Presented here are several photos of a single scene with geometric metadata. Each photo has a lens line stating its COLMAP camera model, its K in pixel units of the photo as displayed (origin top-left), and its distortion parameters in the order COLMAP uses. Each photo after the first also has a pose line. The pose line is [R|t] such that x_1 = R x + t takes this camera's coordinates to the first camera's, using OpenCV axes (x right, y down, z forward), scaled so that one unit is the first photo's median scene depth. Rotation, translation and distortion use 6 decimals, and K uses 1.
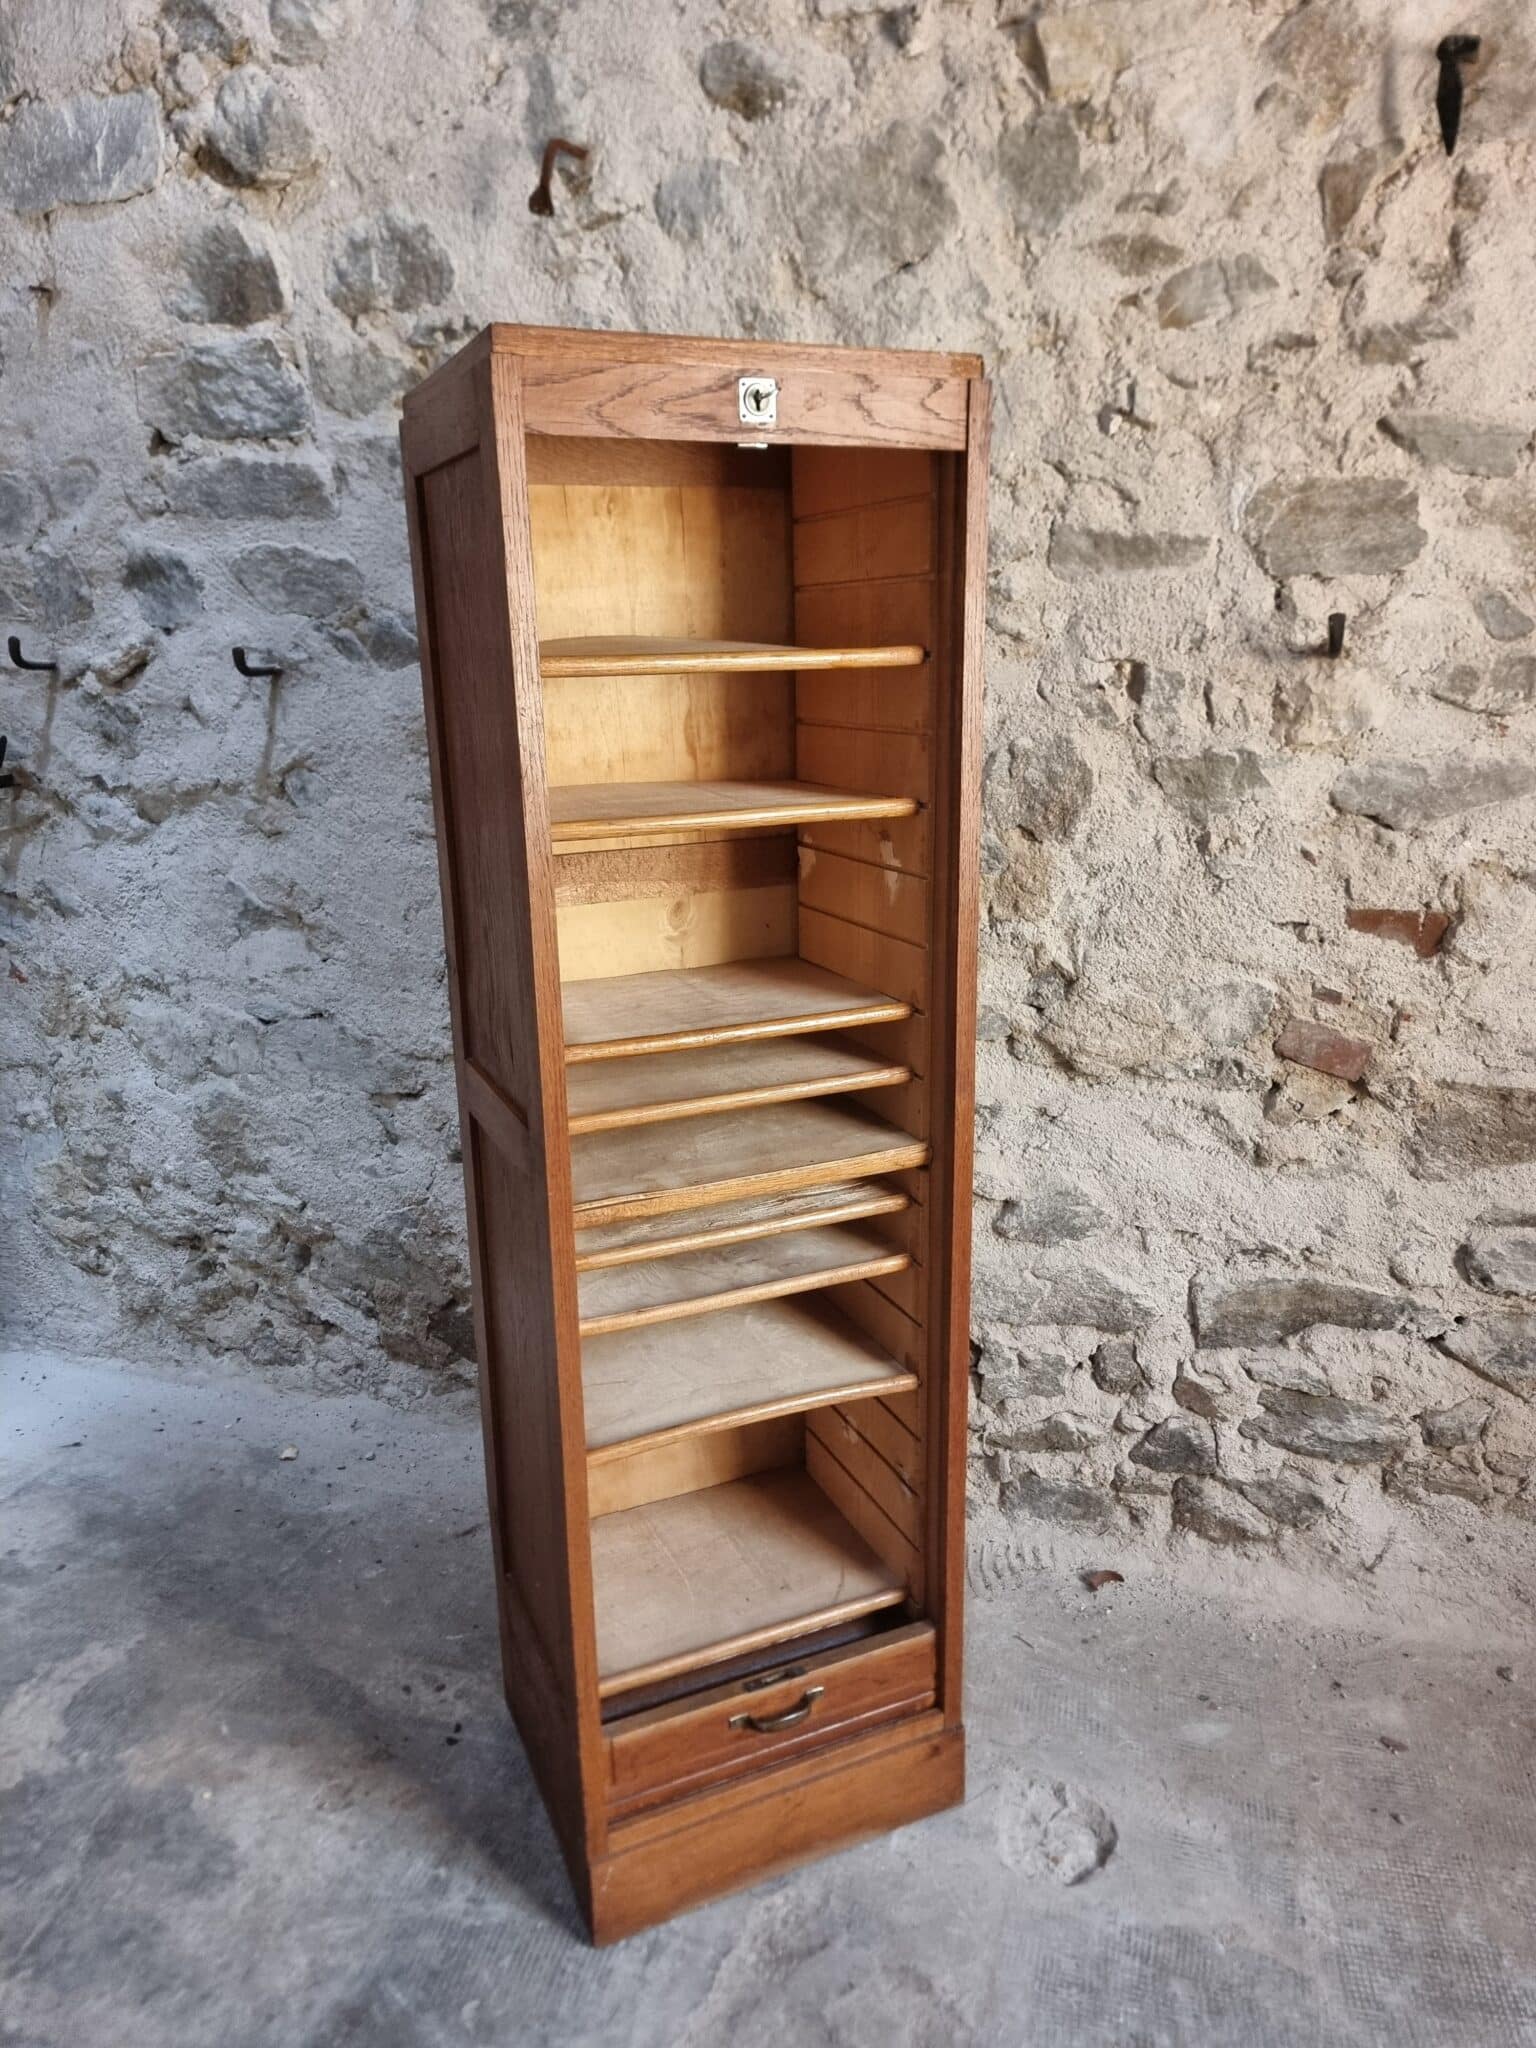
lens RADIAL K [[1430.1, 0, 762.3], [0, 1430.1, 1040.3], [0, 0, 1]] dist [0.065796, -0.066181]
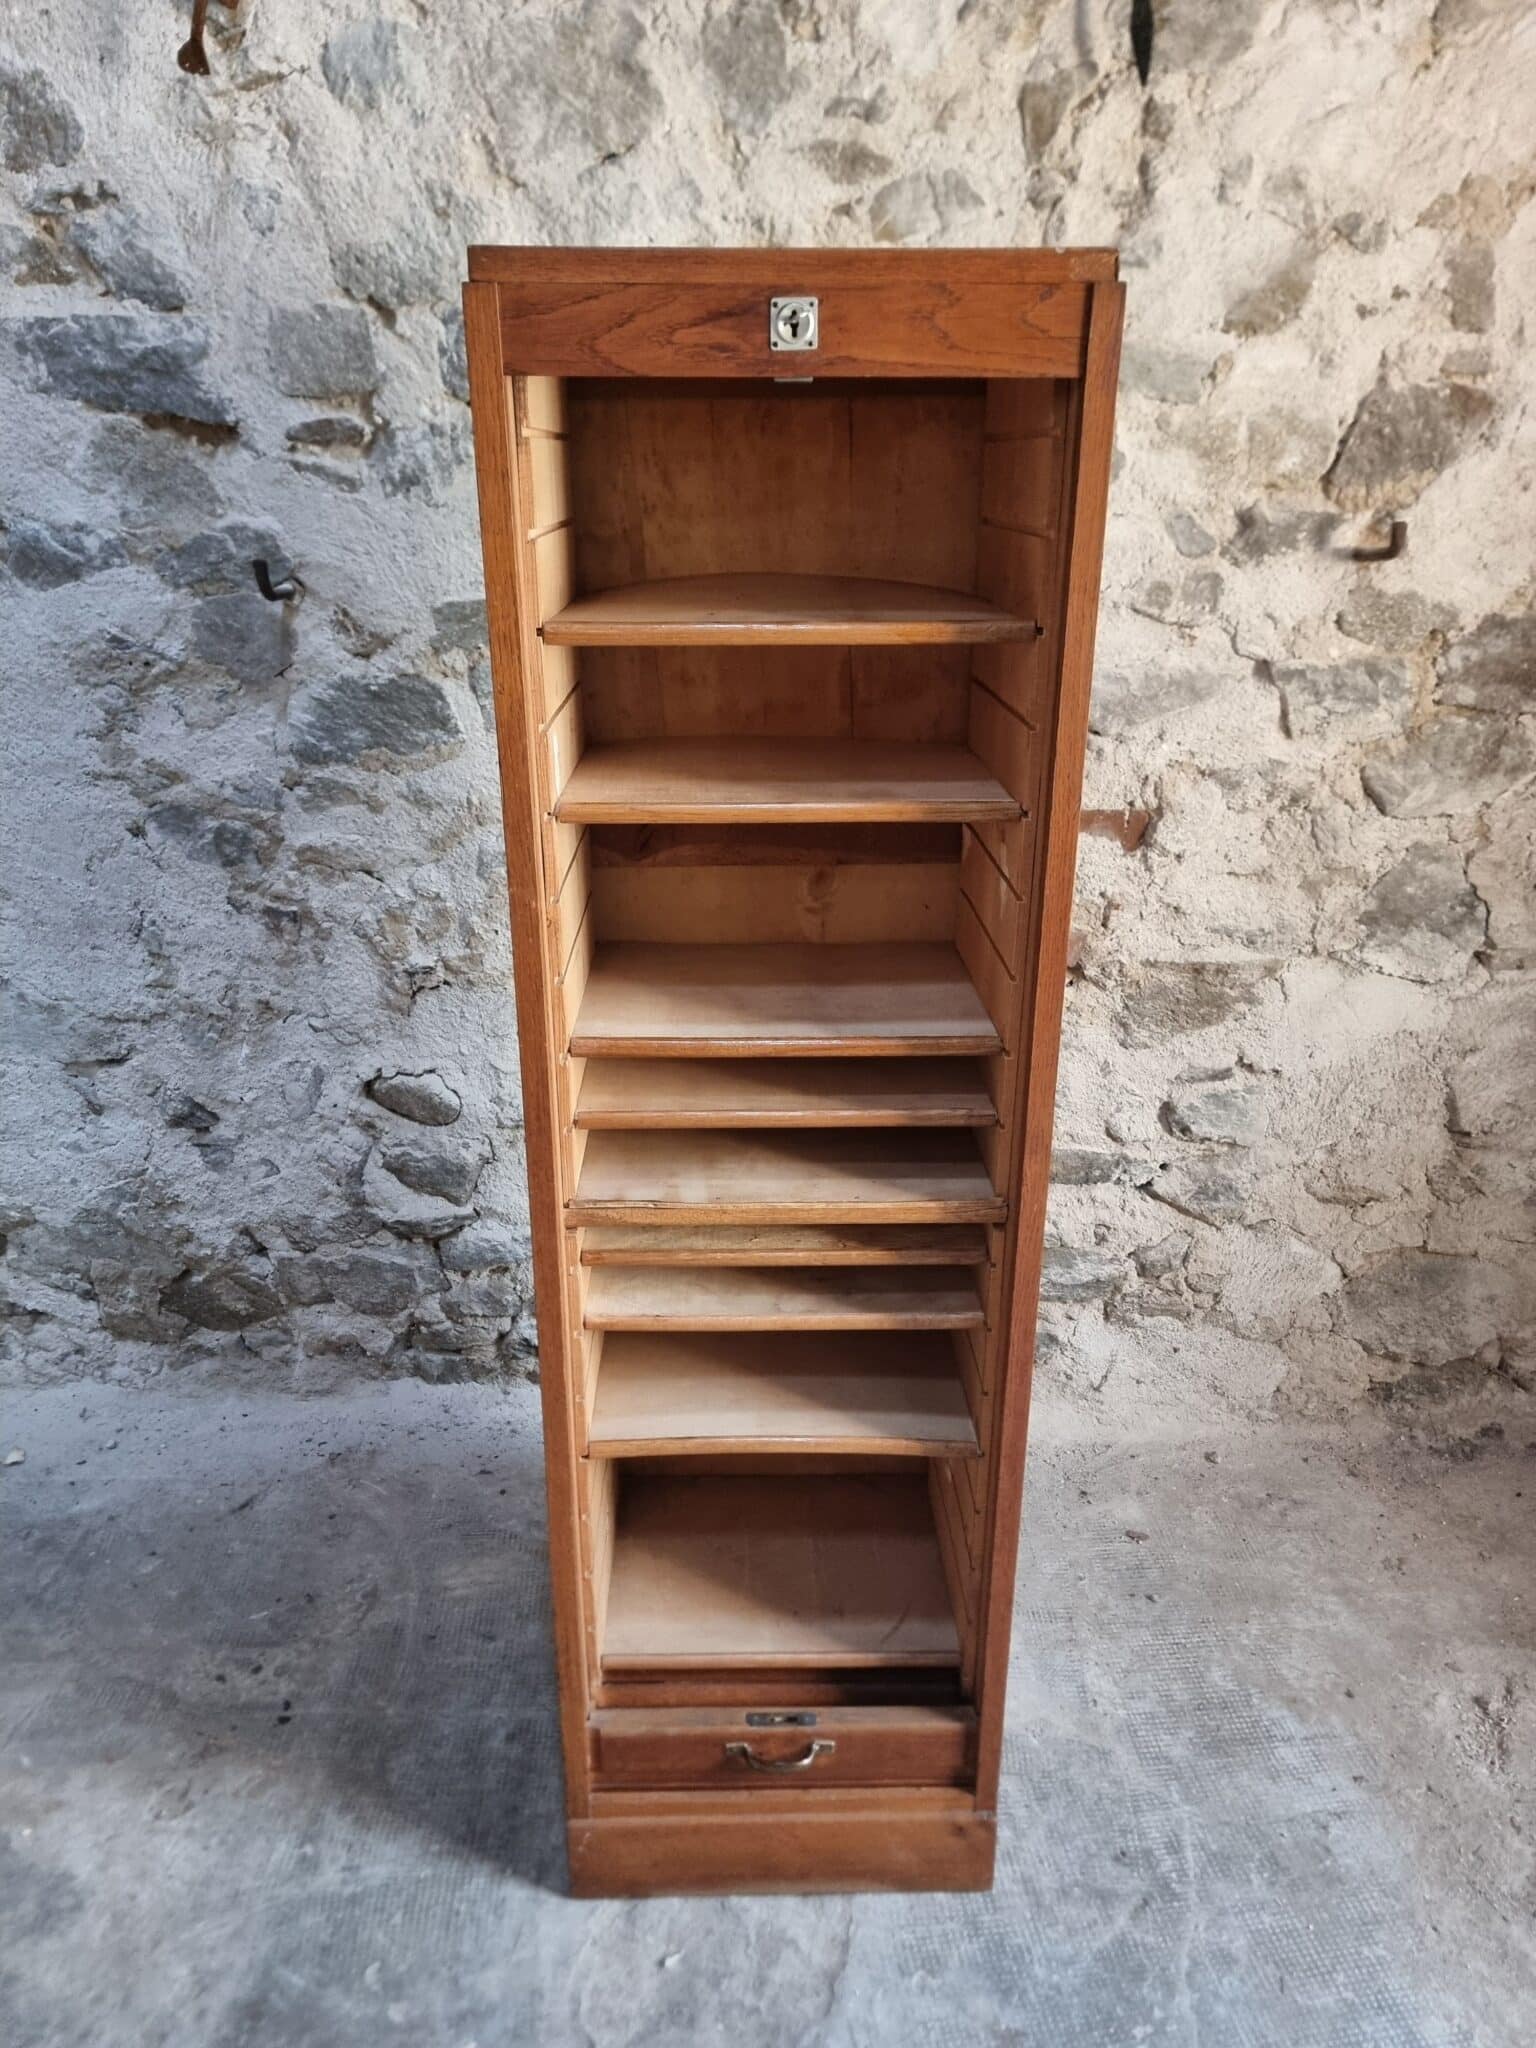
lens RADIAL K [[1422.7, 0, 754.9], [0, 1422.7, 1048.7], [0, 0, 1]] dist [0.066992, -0.064492]
pose [[0.961427, -0.103665, 0.254776, -0.109283], [0.078220, 0.991061, 0.108077, -0.047577], [-0.263702, -0.083980, 0.960941, 0.013063]]
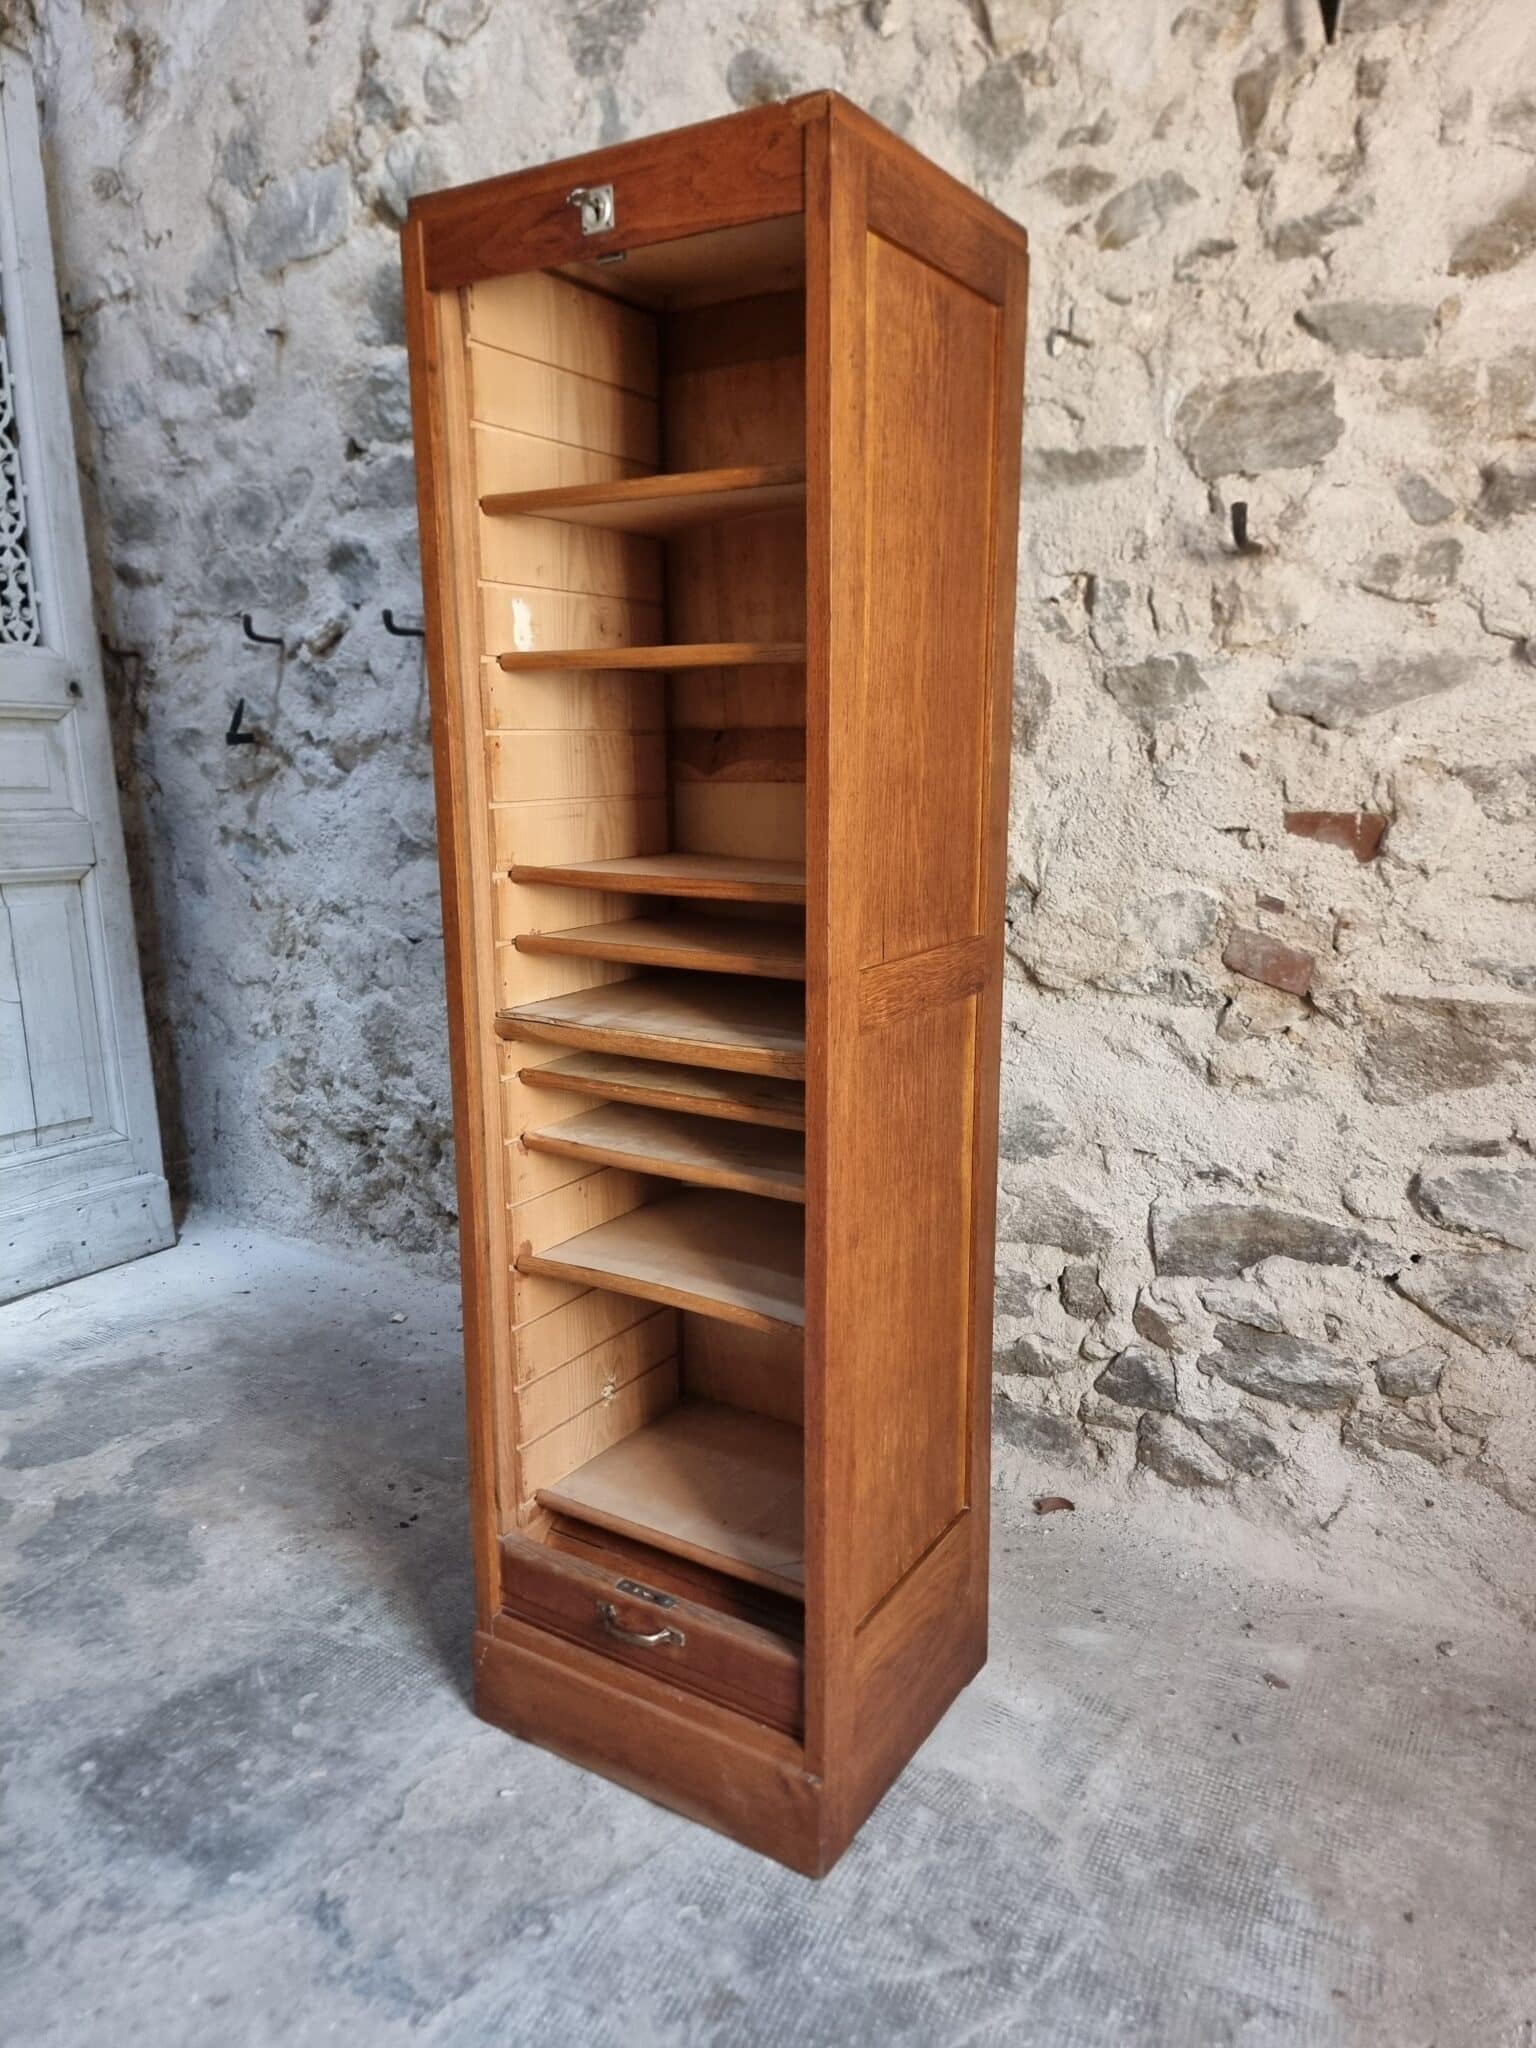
lens RADIAL K [[1432.2, 0, 770.2], [0, 1432.2, 1047.2], [0, 0, 1]] dist [0.061959, -0.063336]
pose [[0.955426, 0.062900, -0.288453, 0.360641], [-0.081823, 0.995182, -0.054010, 0.148753], [0.283666, 0.075204, 0.955970, -0.028239]]
